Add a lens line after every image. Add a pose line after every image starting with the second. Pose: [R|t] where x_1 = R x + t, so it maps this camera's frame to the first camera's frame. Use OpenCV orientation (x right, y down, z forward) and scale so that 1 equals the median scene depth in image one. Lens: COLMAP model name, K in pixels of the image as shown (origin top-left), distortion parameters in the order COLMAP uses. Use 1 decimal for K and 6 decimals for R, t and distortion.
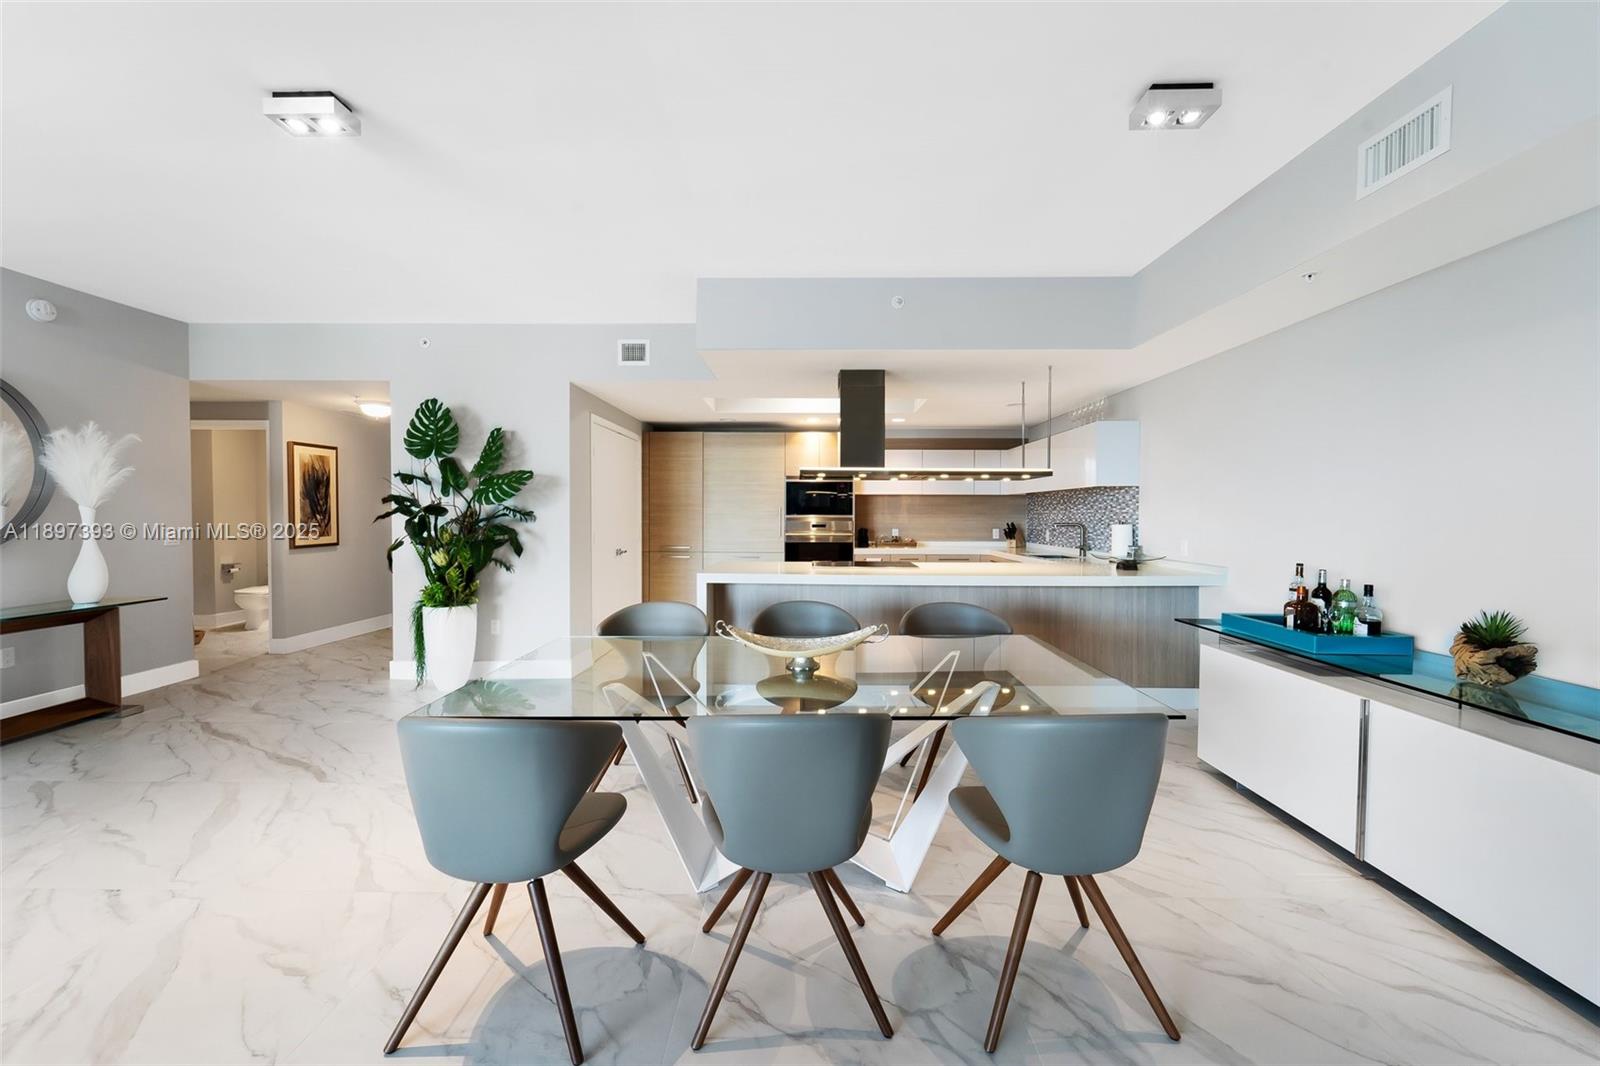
lens RADIAL K [[650.0, 0, 799.6], [0, 650.0, 536.8], [0, 0, 1]] dist [-0.000681, -0.000467]
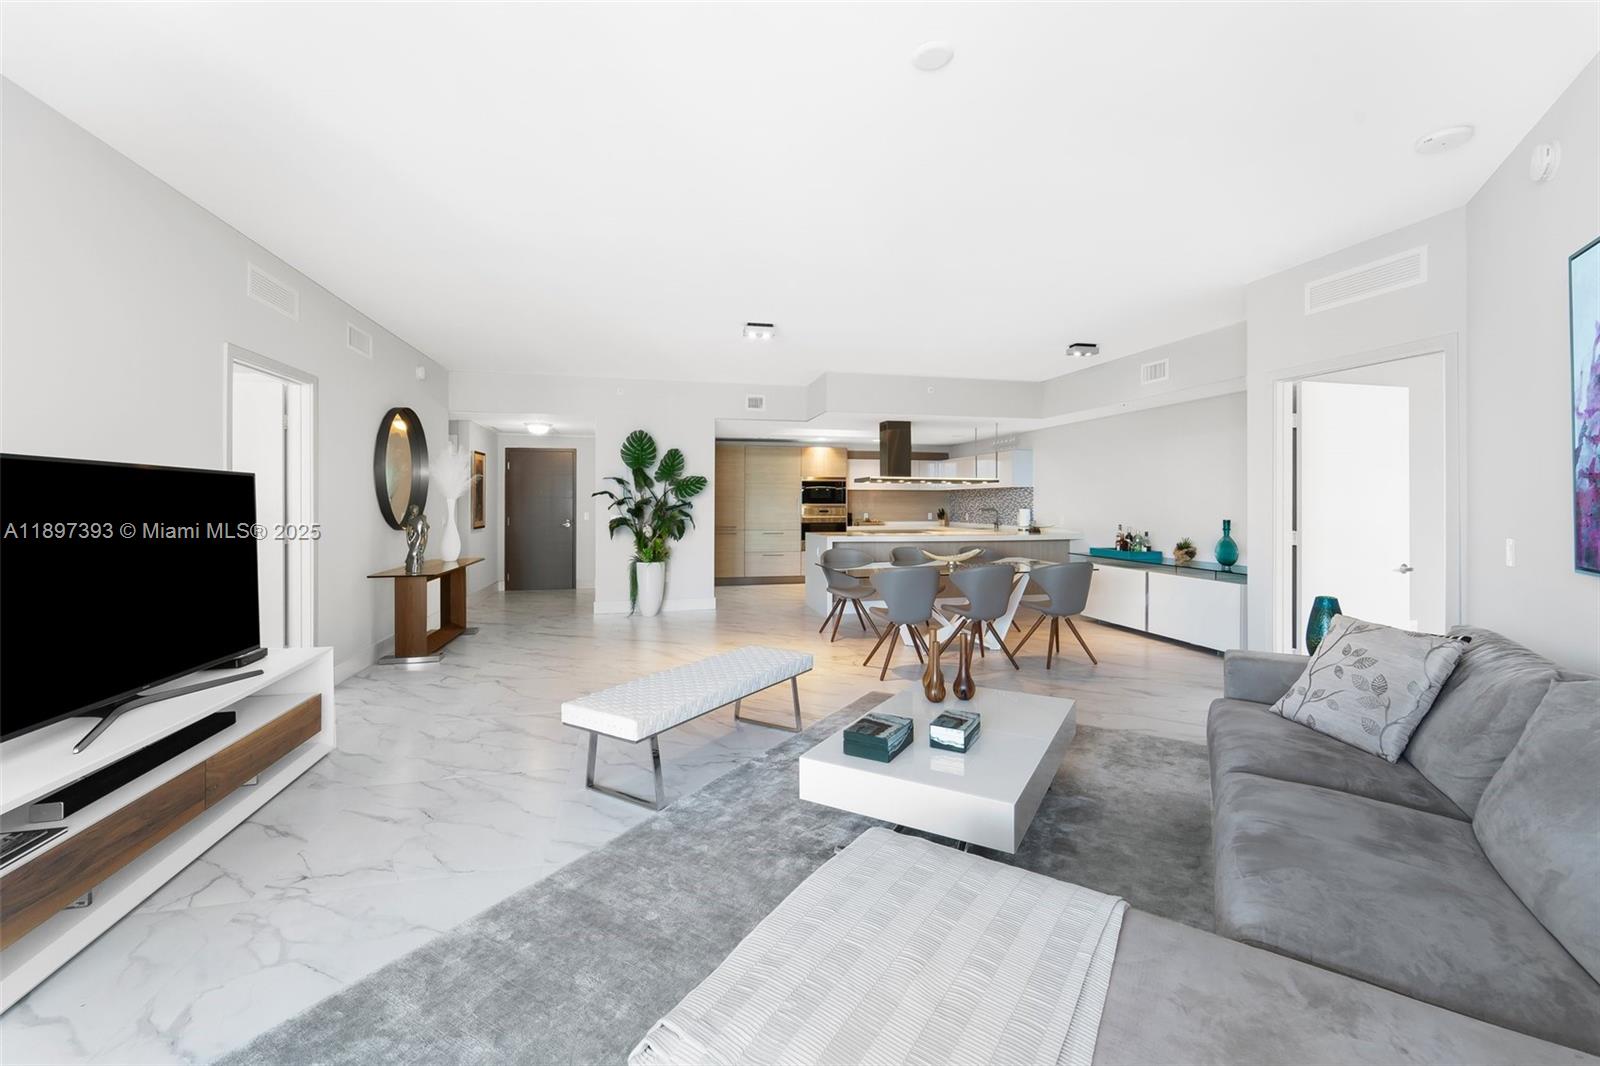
lens RADIAL K [[649.3, 0, 800.9], [0, 649.3, 516.5], [0, 0, 1]] dist [-0.000077, -0.000113]
pose [[0.970403, -0.006524, 0.241404, -0.547571], [0.009869, 0.999871, -0.012647, 0.018993], [-0.241290, 0.014655, 0.970342, -0.594076]]
